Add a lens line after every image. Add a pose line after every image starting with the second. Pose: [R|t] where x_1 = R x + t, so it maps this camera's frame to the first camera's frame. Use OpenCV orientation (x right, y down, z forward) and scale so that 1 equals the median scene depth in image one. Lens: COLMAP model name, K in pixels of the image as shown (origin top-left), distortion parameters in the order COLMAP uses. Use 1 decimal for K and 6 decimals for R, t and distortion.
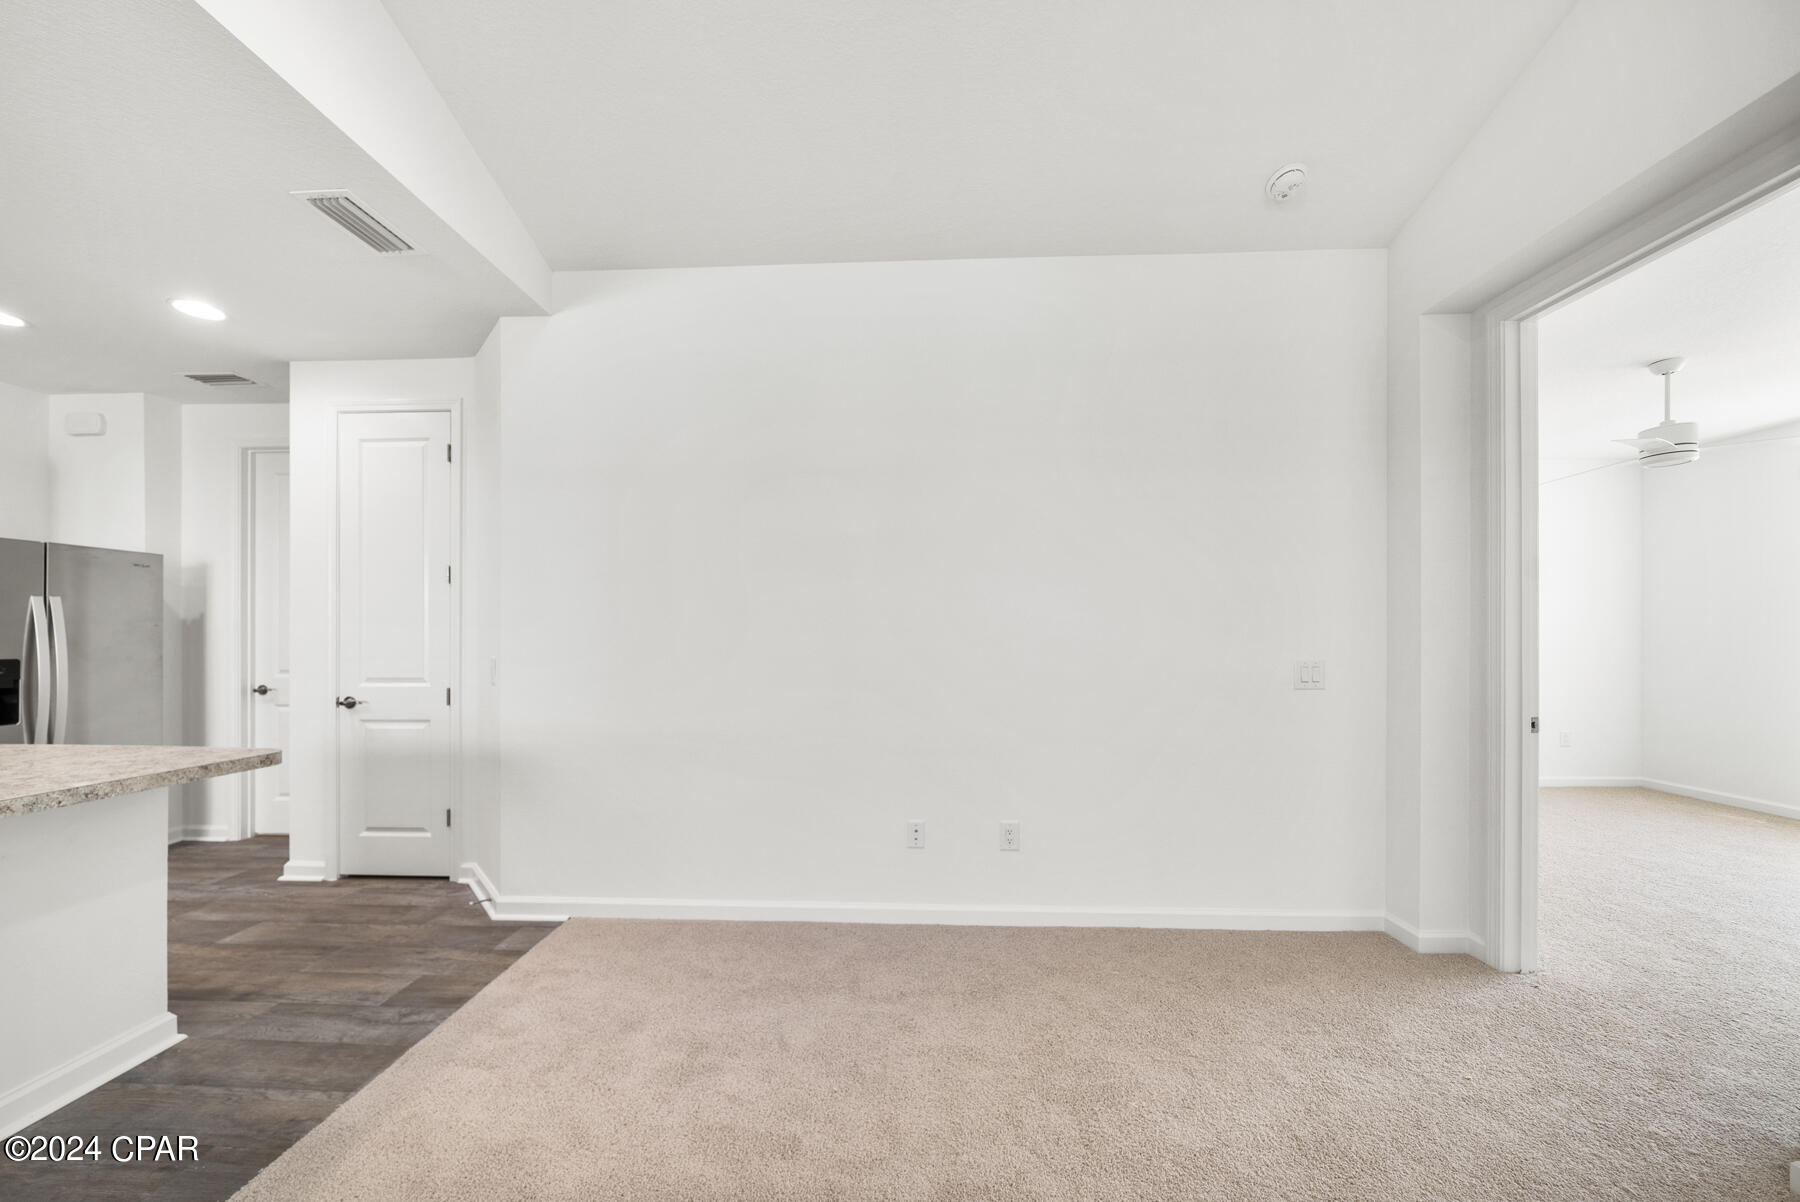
lens RADIAL K [[633.0, 0, 897.2], [0, 633.0, 631.1], [0, 0, 1]] dist [-0.005719, -0.000264]
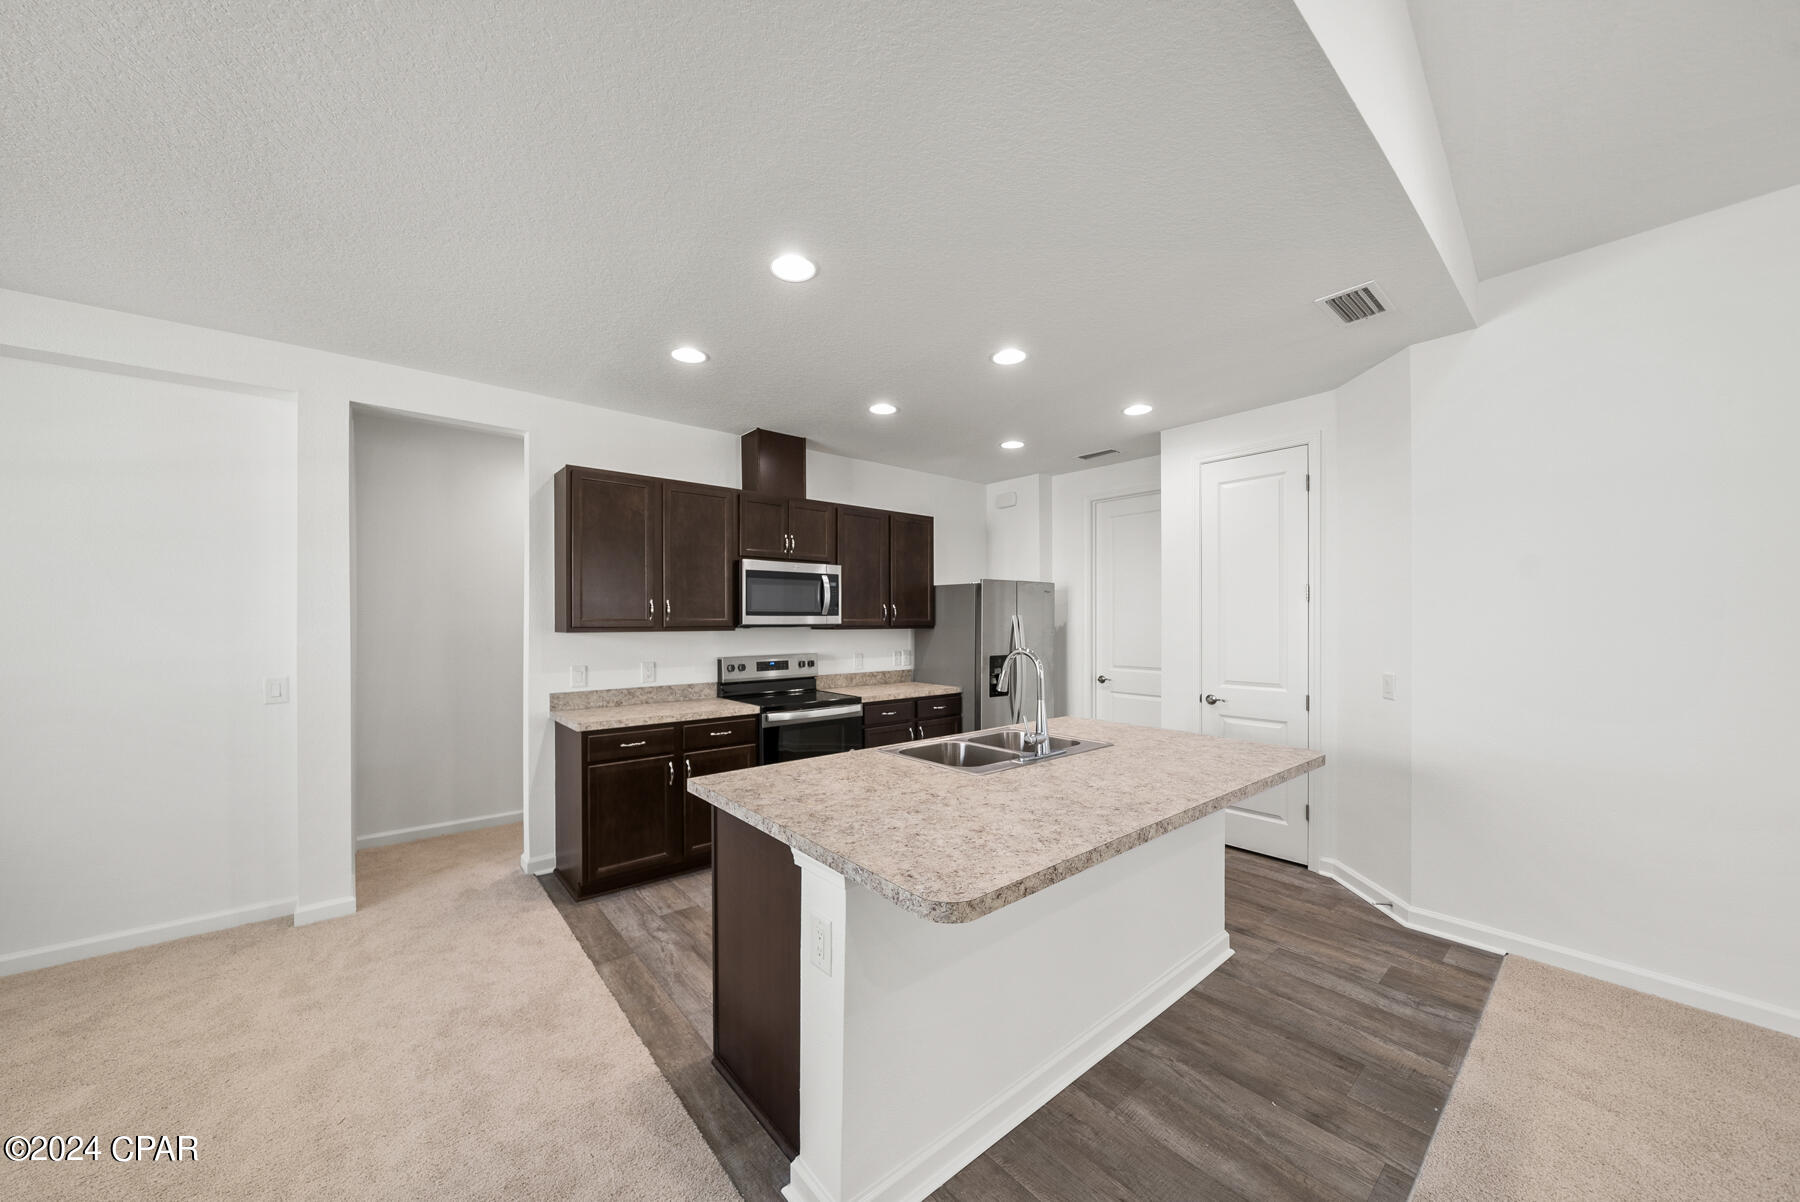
lens RADIAL K [[633.0, 0, 894.6], [0, 633.0, 614.8], [0, 0, 1]] dist [-0.005719, -0.000264]
pose [[0.672466, -0.003428, -0.740120, -0.388549], [0.000741, 0.999992, -0.003958, -0.048573], [0.740127, 0.002113, 0.672464, -0.290457]]
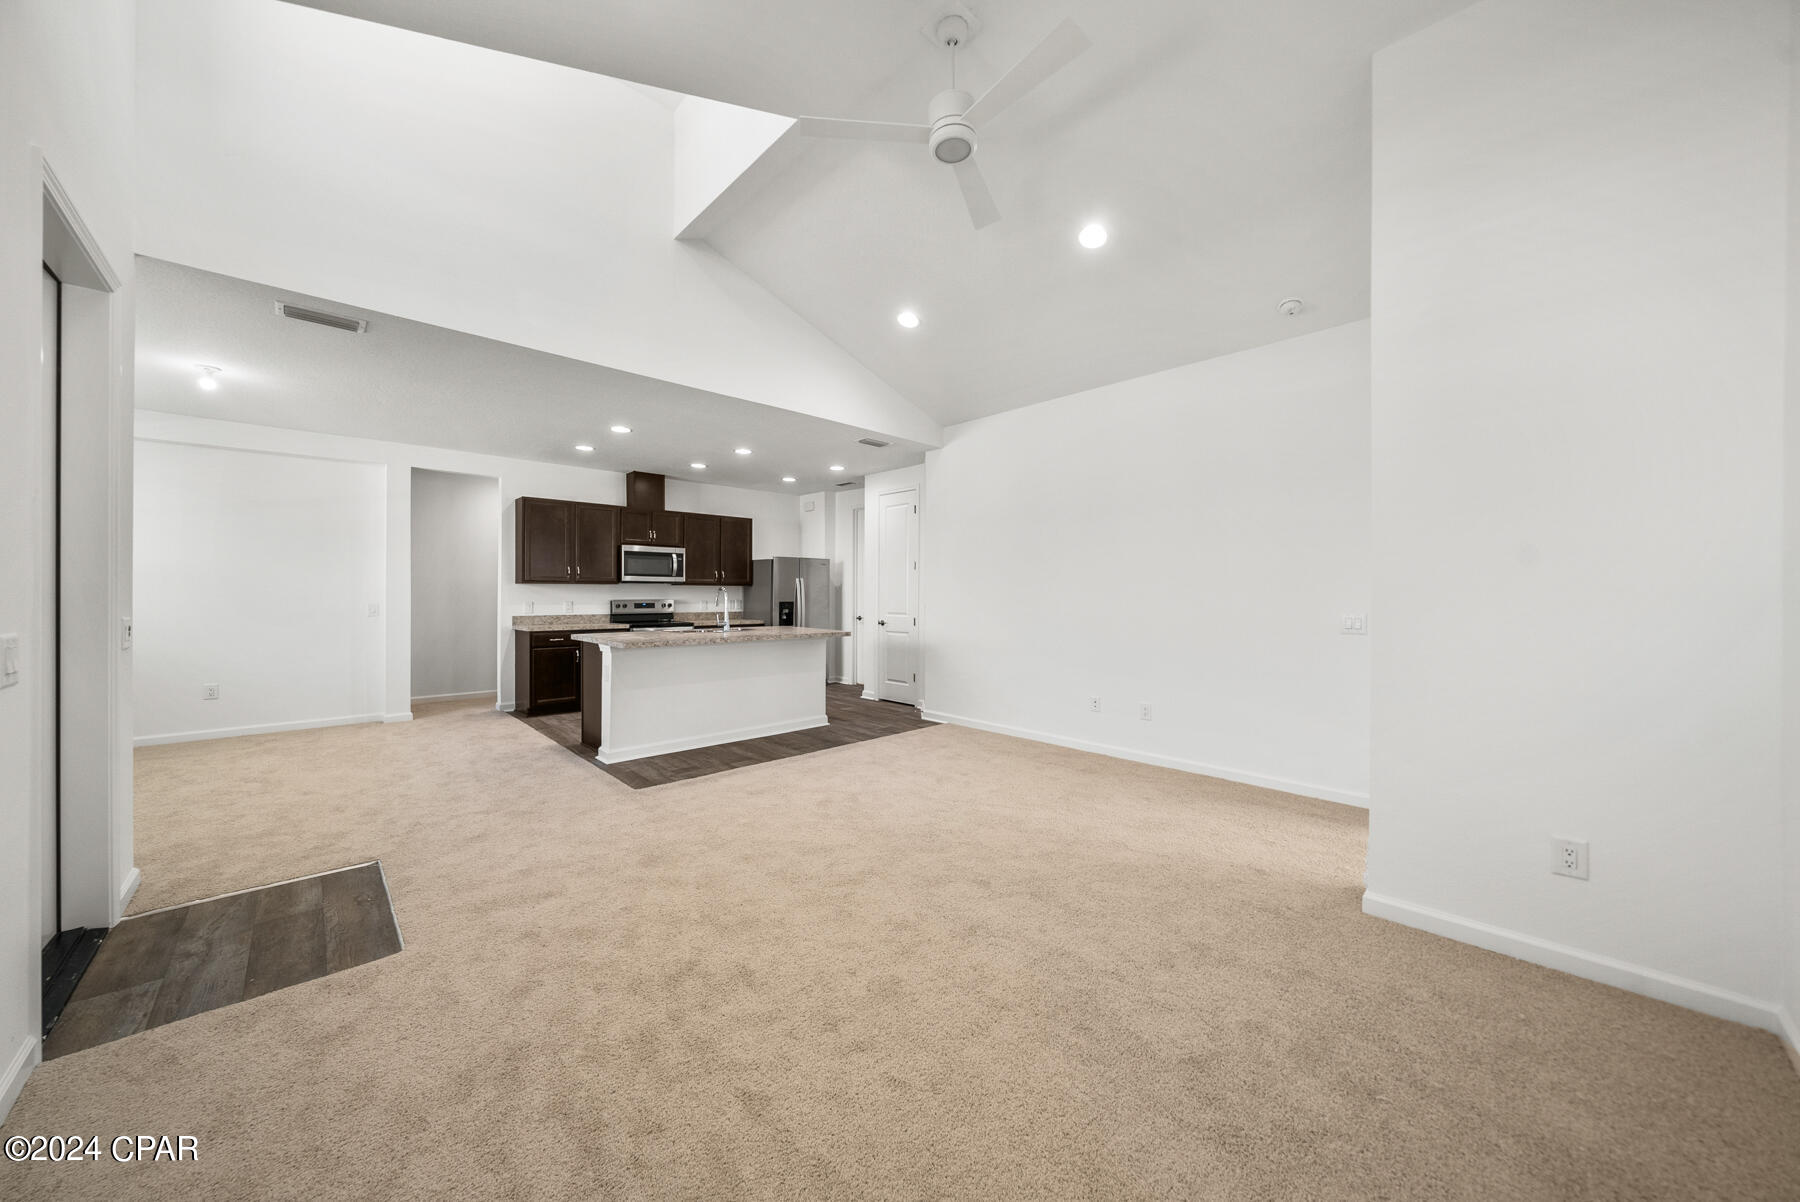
lens RADIAL K [[633.0, 0, 902.5], [0, 633.0, 589.0], [0, 0, 1]] dist [-0.005719, -0.000264]
pose [[0.722447, -0.000634, -0.691426, 0.783946], [-0.003945, 0.999980, -0.005039, 0.002488], [0.691415, 0.006368, 0.722430, -0.616223]]
